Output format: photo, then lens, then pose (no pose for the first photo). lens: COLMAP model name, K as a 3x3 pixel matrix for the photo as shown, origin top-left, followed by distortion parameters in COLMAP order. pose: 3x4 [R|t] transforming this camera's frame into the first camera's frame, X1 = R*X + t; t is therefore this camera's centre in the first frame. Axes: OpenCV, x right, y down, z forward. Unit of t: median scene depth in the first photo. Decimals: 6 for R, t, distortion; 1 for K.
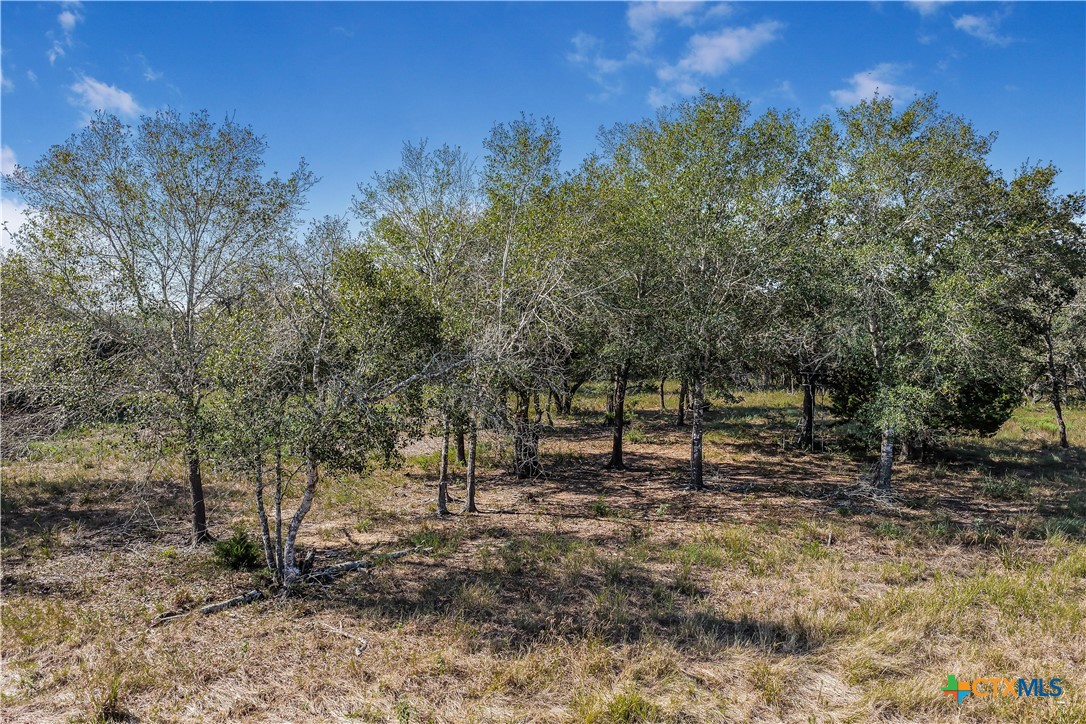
lens RADIAL K [[897.0, 0, 543.0], [0, 897.0, 362.0], [0, 0, 1]] dist [-0.014518, 0.038554]
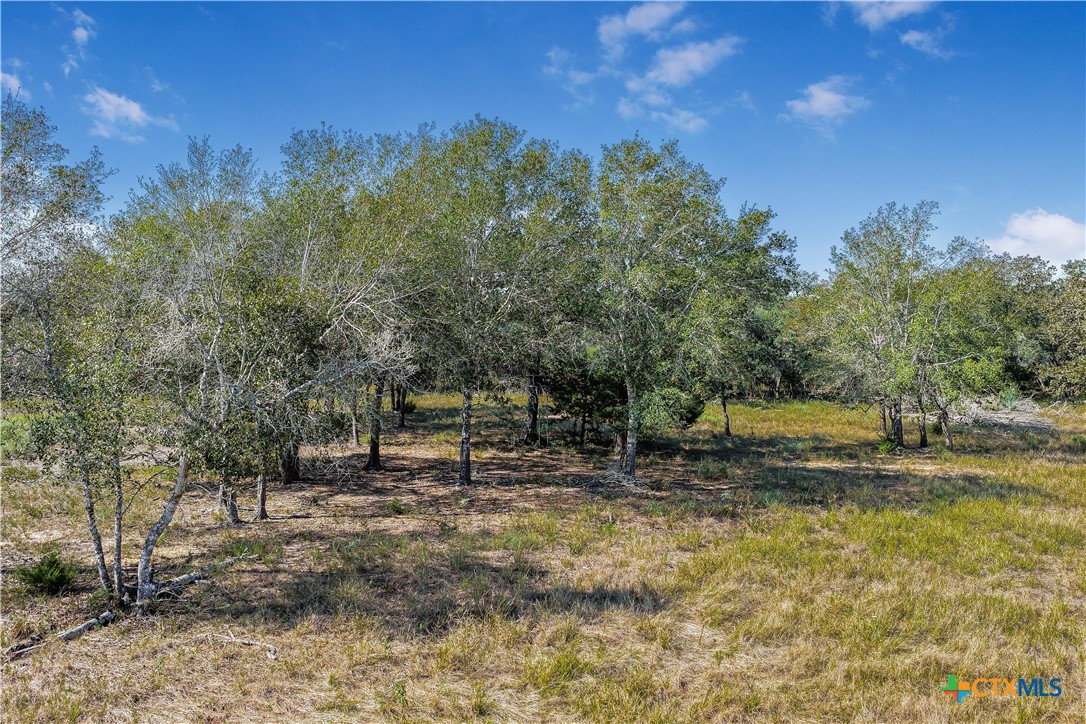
lens RADIAL K [[897.0, 0, 543.0], [0, 897.0, 362.0], [0, 0, 1]] dist [-0.014518, 0.038554]
pose [[0.923870, -0.000210, 0.382707, -0.173088], [0.000767, 0.999999, -0.001303, -0.004309], [-0.382706, 0.001497, 0.923869, -0.031545]]
